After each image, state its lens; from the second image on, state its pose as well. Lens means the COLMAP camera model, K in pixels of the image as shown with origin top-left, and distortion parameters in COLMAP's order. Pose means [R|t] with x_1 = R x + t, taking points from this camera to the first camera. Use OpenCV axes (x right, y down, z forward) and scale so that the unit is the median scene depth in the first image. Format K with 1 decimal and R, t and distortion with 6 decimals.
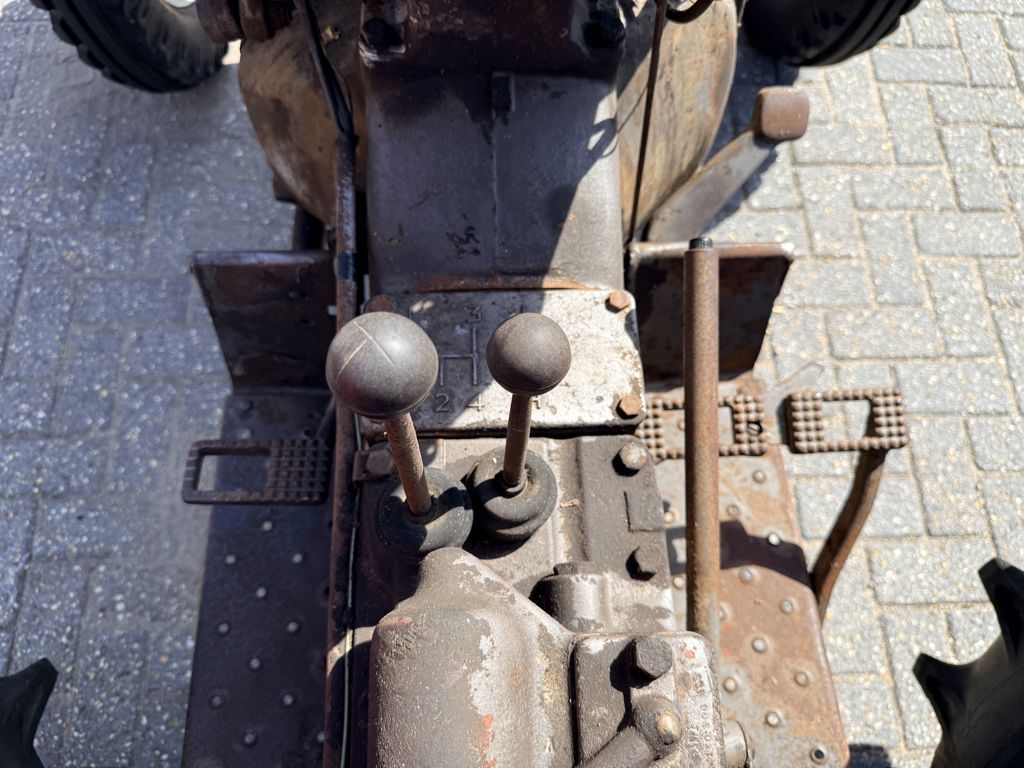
lens RADIAL K [[718.8, 0, 506.1], [0, 718.8, 384.8], [0, 0, 1]] dist [-0.033304, 0.011439]
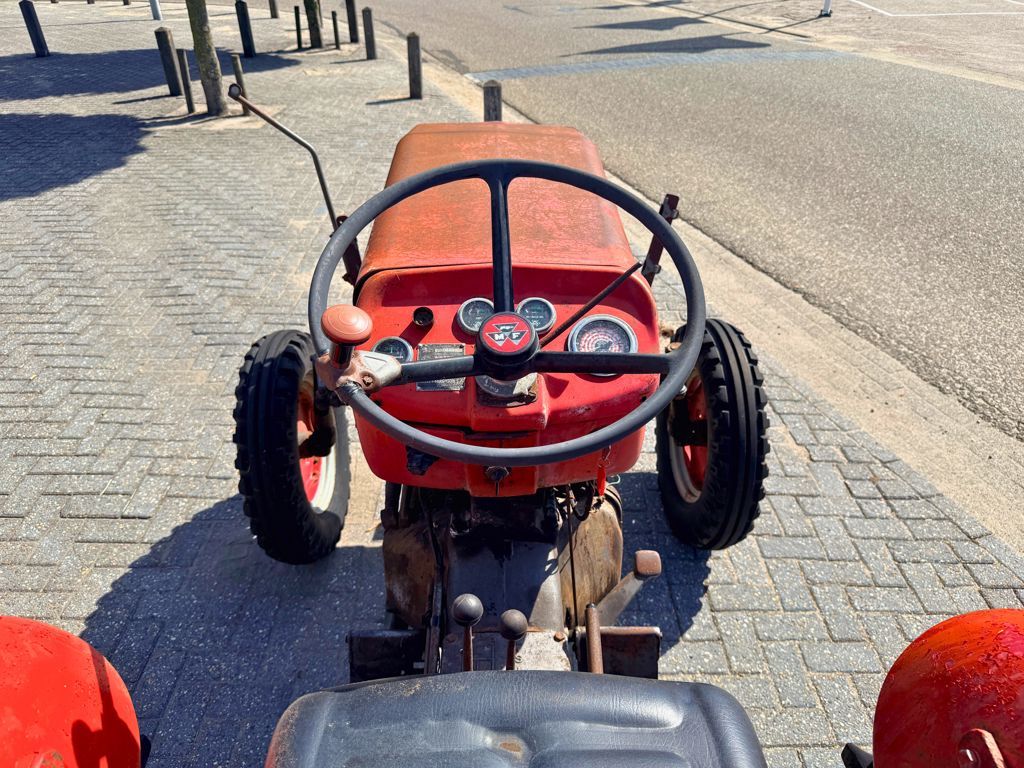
lens RADIAL K [[719.2, 0, 514.5], [0, 719.2, 389.7], [0, 0, 1]] dist [0.039645, -0.079062]
pose [[0.999876, -0.002248, -0.015587, 0.021043], [-0.007721, 0.792659, -0.609617, 0.245524], [0.013725, 0.609662, 0.792543, -0.472436]]
